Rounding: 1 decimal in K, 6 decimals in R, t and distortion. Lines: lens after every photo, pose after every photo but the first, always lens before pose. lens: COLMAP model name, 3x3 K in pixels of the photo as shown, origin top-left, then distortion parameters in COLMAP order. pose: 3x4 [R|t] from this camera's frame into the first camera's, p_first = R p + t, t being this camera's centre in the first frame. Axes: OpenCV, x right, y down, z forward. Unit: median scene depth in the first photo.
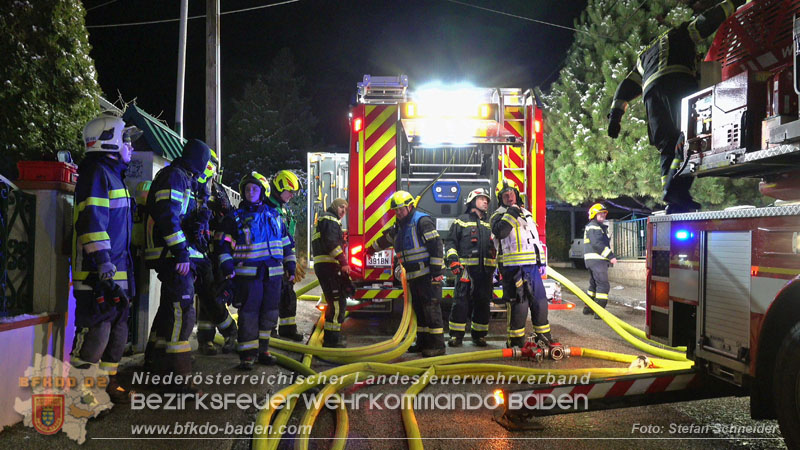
lens RADIAL K [[620.7, 0, 400.0], [0, 620.7, 225.0], [0, 0, 1]] dist [0.005031, 0.001976]
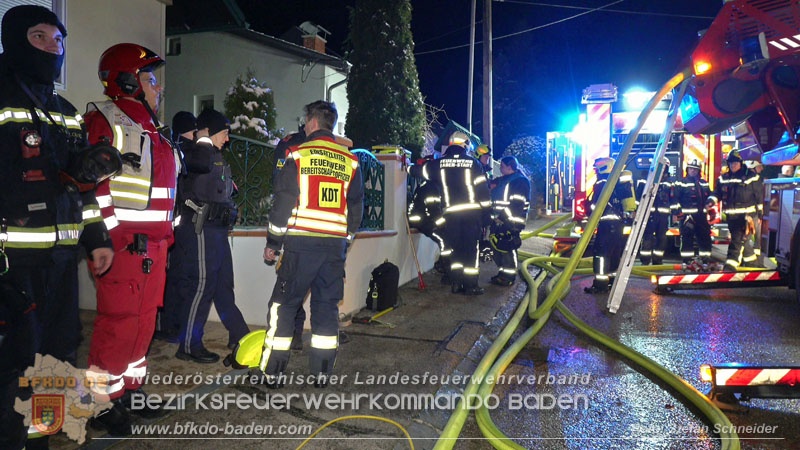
lens RADIAL K [[620.7, 0, 400.0], [0, 620.7, 225.0], [0, 0, 1]] dist [0.005031, 0.001976]
pose [[0.932135, 0.017684, -0.361680, 0.076648], [0.008637, 0.997437, 0.071030, -0.015413], [0.362009, -0.069333, 0.929593, -0.635981]]
